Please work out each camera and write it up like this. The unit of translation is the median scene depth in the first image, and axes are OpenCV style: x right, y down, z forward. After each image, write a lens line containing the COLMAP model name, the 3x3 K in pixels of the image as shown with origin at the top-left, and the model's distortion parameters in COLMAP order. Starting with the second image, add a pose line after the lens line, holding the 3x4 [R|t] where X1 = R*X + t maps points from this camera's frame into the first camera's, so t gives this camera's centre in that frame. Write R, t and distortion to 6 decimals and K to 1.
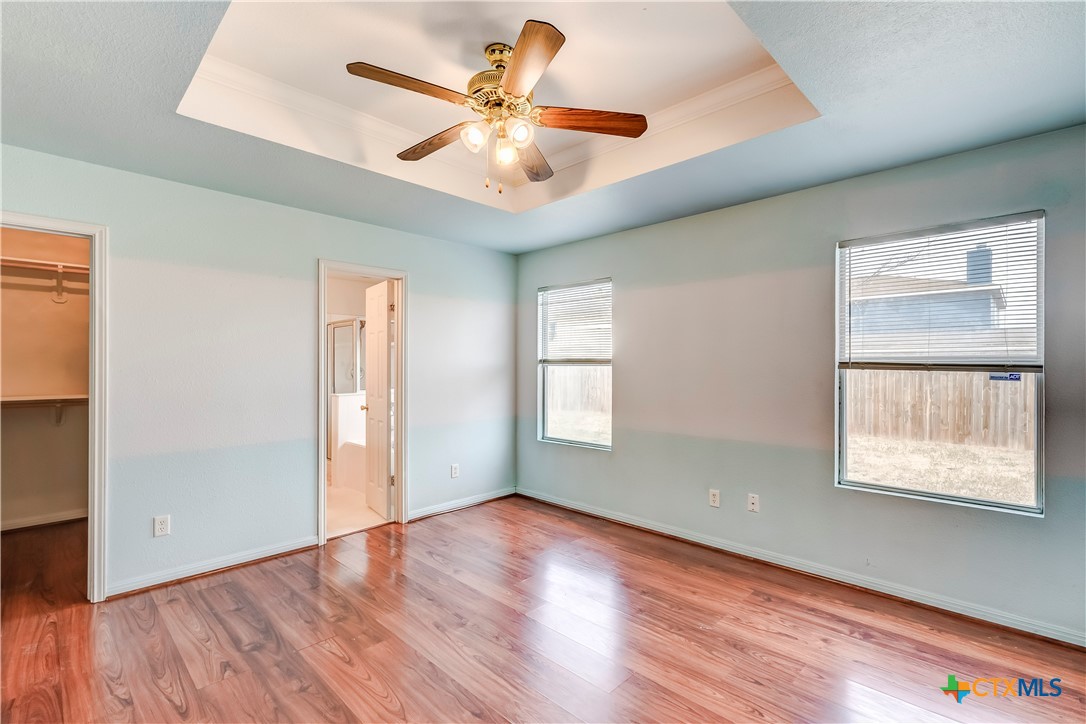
lens RADIAL K [[492.9, 0, 538.4], [0, 492.9, 363.0], [0, 0, 1]] dist [0.005331, -0.000605]
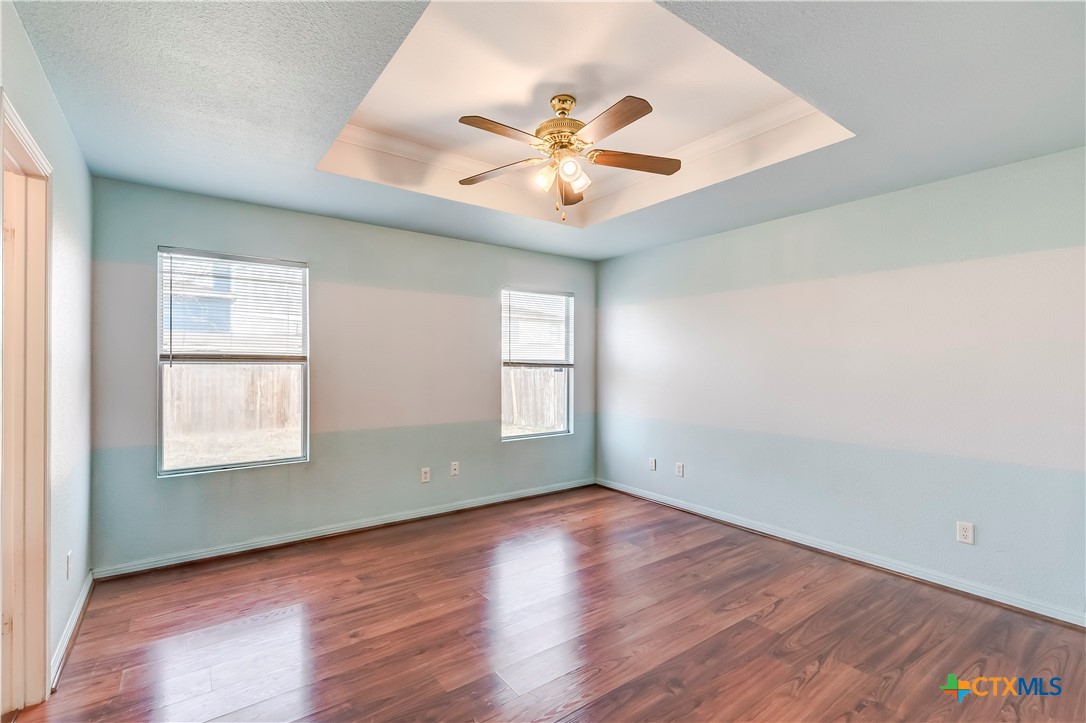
lens RADIAL K [[492.9, 0, 546.4], [0, 492.9, 361.9], [0, 0, 1]] dist [0.005331, -0.000605]
pose [[0.150261, 0.004535, 0.988636, -0.658352], [-0.006807, 0.999971, -0.003552, 0.001715], [-0.988623, -0.006196, 0.150288, 0.449776]]
